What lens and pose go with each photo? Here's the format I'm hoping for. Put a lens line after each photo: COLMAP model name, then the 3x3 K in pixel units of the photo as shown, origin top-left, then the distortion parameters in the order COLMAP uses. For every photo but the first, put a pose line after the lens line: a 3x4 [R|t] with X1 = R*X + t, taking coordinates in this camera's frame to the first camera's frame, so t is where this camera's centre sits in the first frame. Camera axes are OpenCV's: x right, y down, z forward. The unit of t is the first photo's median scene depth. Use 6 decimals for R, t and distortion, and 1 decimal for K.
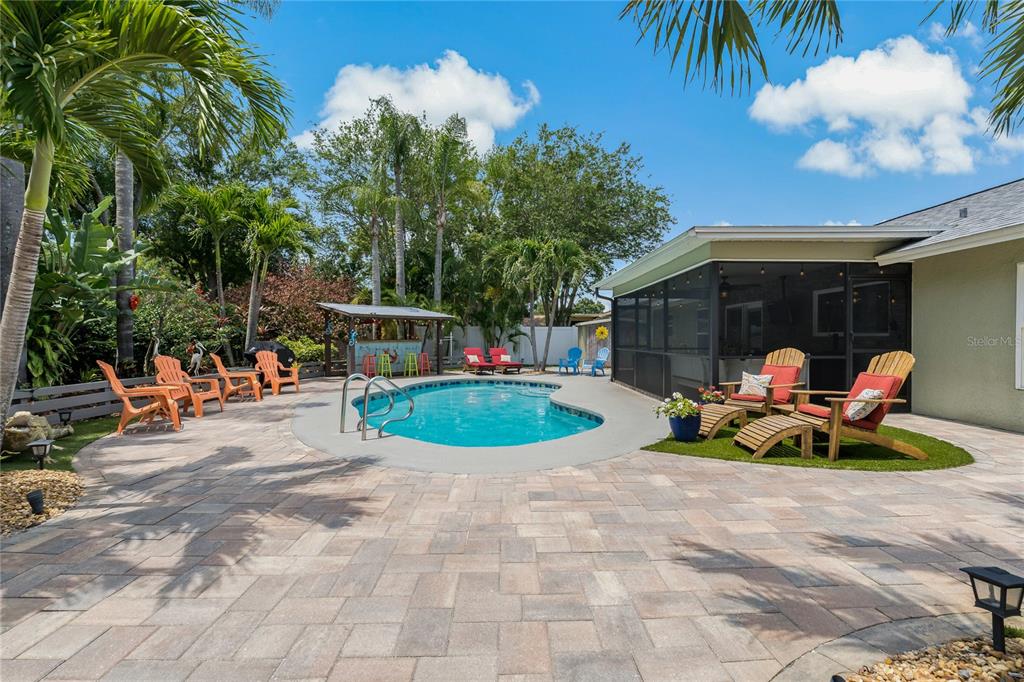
lens RADIAL K [[476.3, 0, 521.1], [0, 476.3, 345.1], [0, 0, 1]] dist [-0.000180, -0.001652]
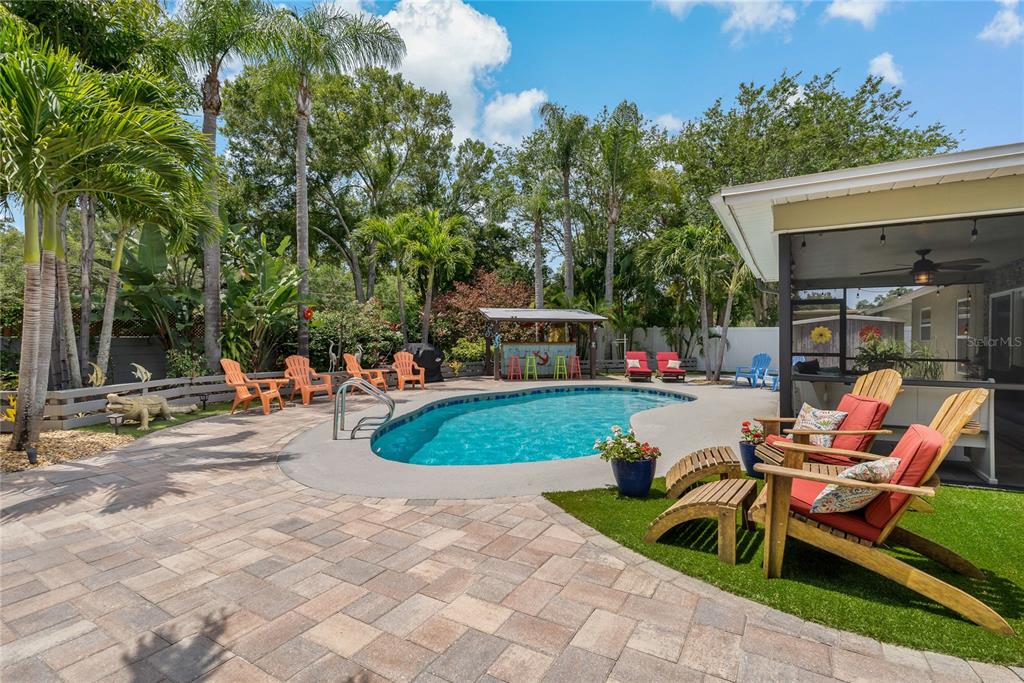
lens RADIAL K [[476.3, 0, 505.1], [0, 476.3, 339.1], [0, 0, 1]] dist [-0.000180, -0.001652]
pose [[0.839561, 0.005404, -0.543238, 0.719290], [-0.011138, 0.999912, -0.007266, -0.031563], [0.543151, 0.012151, 0.839547, 0.367204]]
